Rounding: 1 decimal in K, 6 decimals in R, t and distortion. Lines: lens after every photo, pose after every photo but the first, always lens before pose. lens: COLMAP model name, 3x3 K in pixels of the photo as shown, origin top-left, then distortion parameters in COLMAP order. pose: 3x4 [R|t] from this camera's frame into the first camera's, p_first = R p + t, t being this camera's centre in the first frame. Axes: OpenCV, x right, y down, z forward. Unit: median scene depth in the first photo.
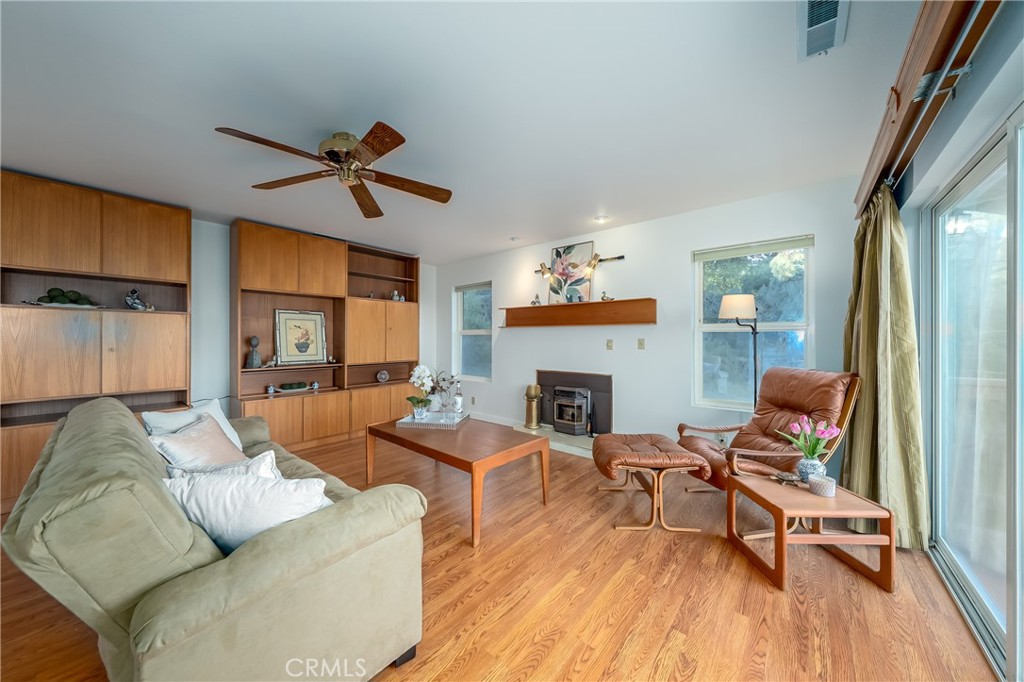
lens RADIAL K [[343.6, 0, 508.8], [0, 343.6, 341.1], [0, 0, 1]] dist [-0.001016, -0.000048]
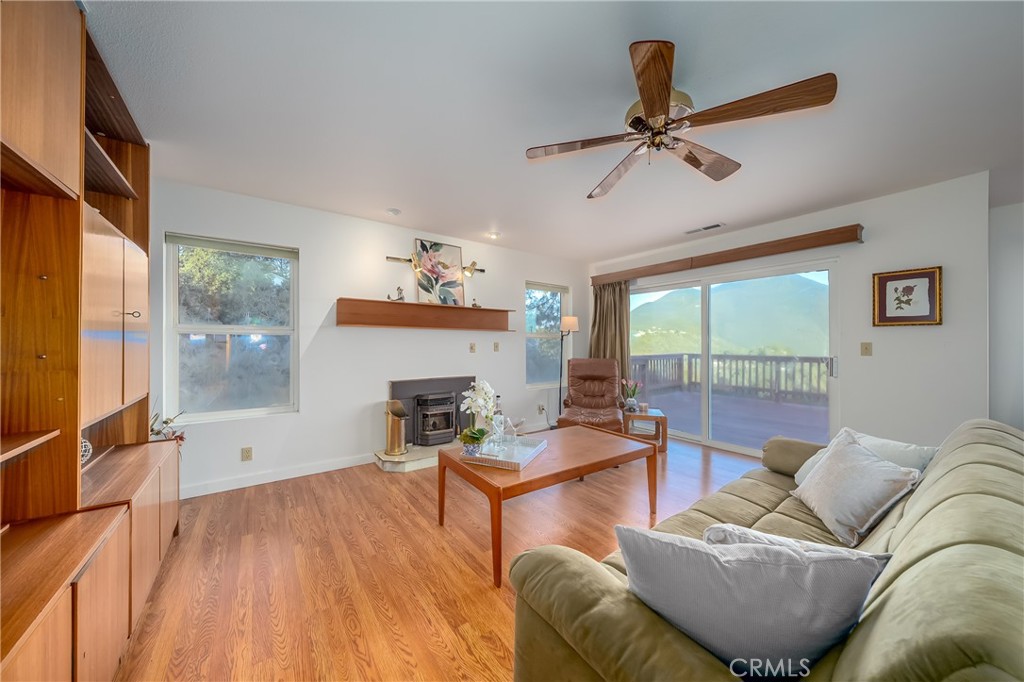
lens RADIAL K [[343.6, 0, 508.8], [0, 343.6, 341.1], [0, 0, 1]] dist [-0.001016, -0.000048]
pose [[0.247264, 0.003624, 0.968941, -0.687597], [0.001216, 0.999991, -0.004050, -0.006449], [-0.968947, 0.002180, 0.247258, 0.588115]]
